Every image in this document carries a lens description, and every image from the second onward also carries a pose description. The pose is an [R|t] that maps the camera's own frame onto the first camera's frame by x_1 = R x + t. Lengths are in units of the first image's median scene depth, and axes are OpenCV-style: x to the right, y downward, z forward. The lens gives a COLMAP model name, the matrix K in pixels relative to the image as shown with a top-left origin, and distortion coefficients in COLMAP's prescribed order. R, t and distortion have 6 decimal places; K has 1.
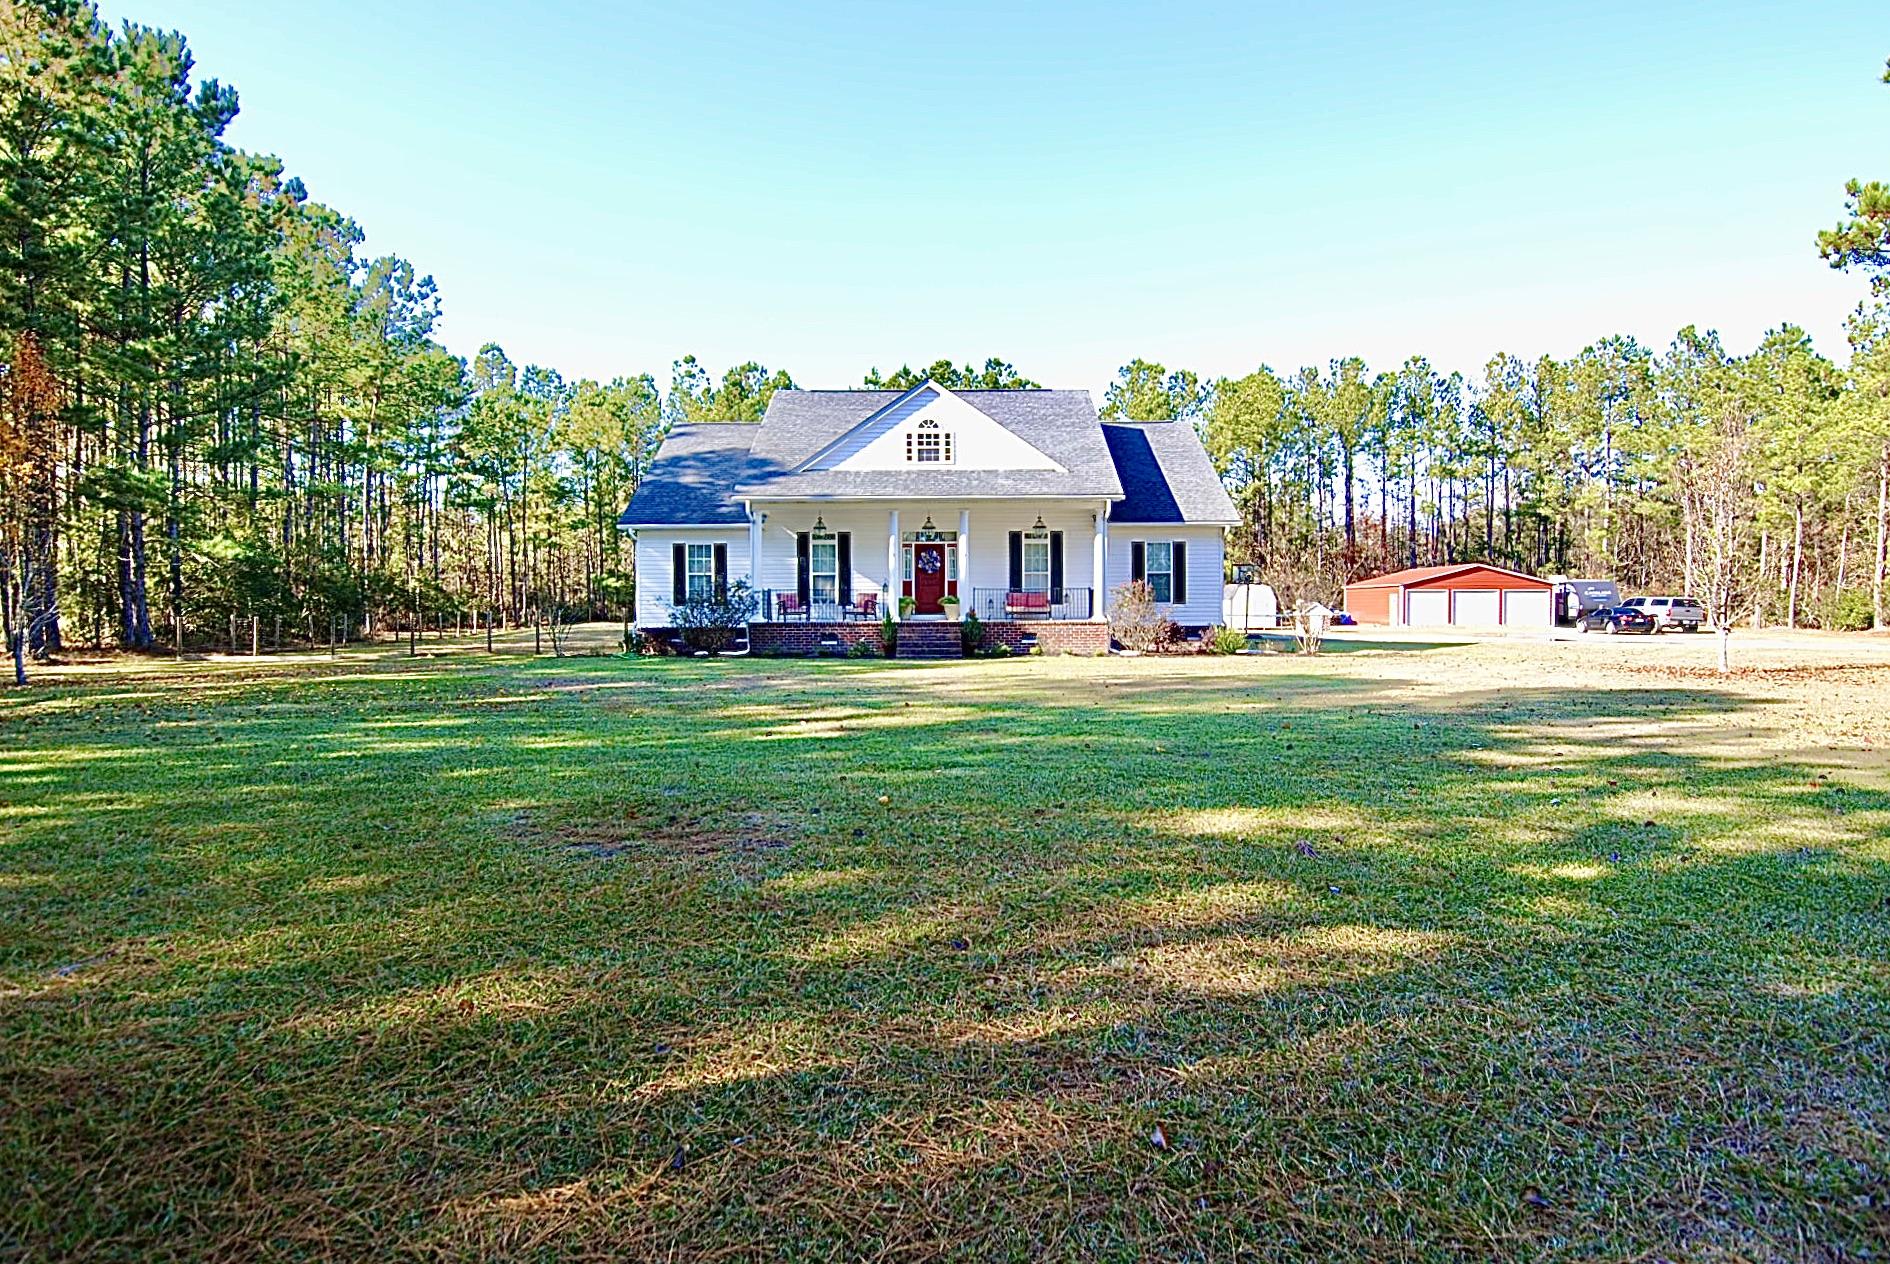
lens RADIAL K [[975.6, 0, 944.3], [0, 975.6, 631.0], [0, 0, 1]] dist [-0.005211, -0.000843]
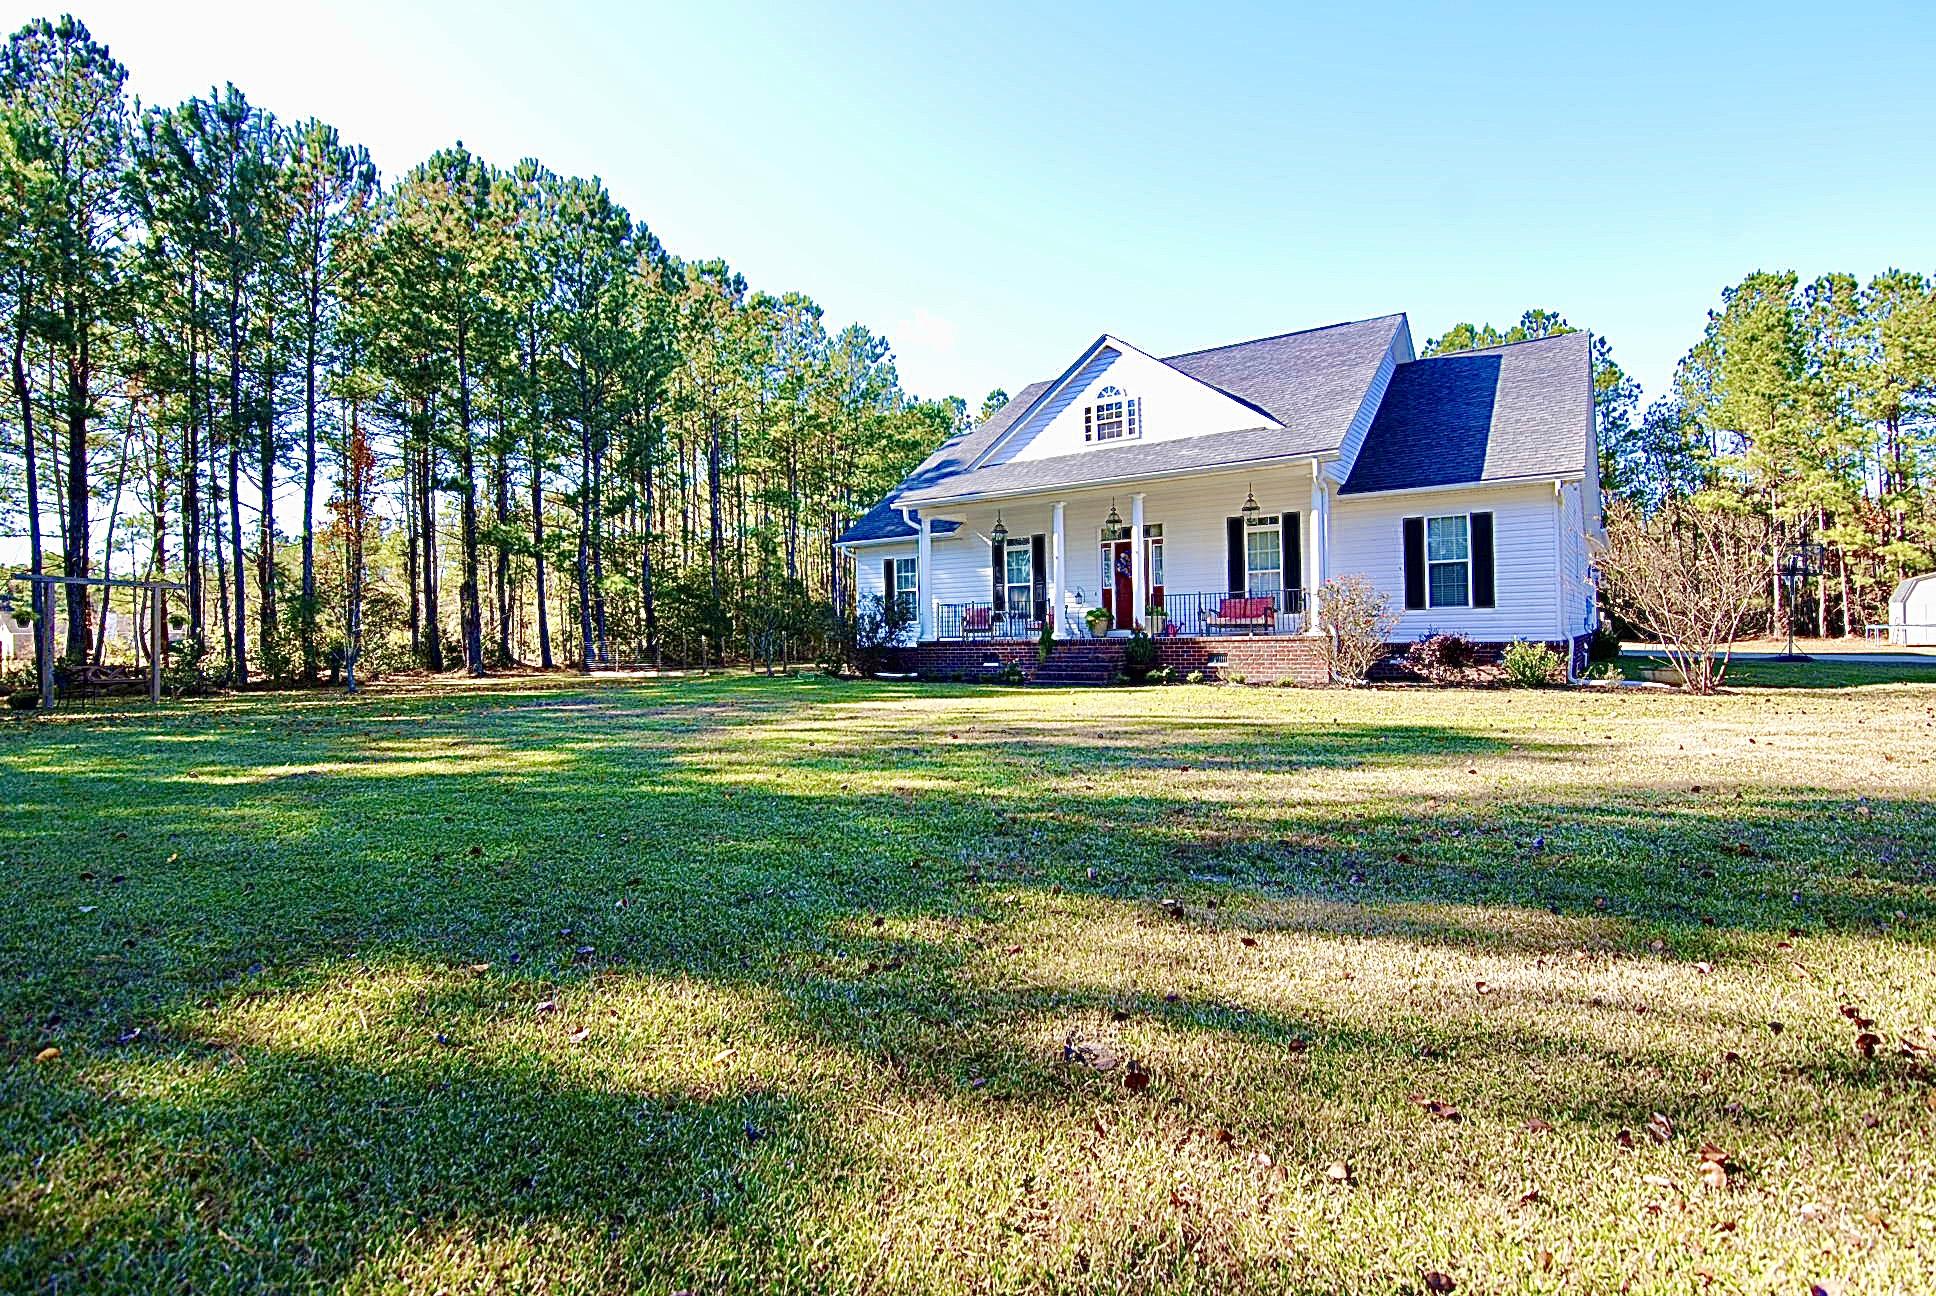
lens RADIAL K [[920.8, 0, 967.9], [0, 920.8, 646.9], [0, 0, 1]] dist [-0.004842, -0.001658]
pose [[0.831569, -0.004734, -0.555402, 0.305206], [0.007981, 0.999962, 0.003426, -0.006616], [0.555365, -0.007282, 0.831575, 0.306428]]
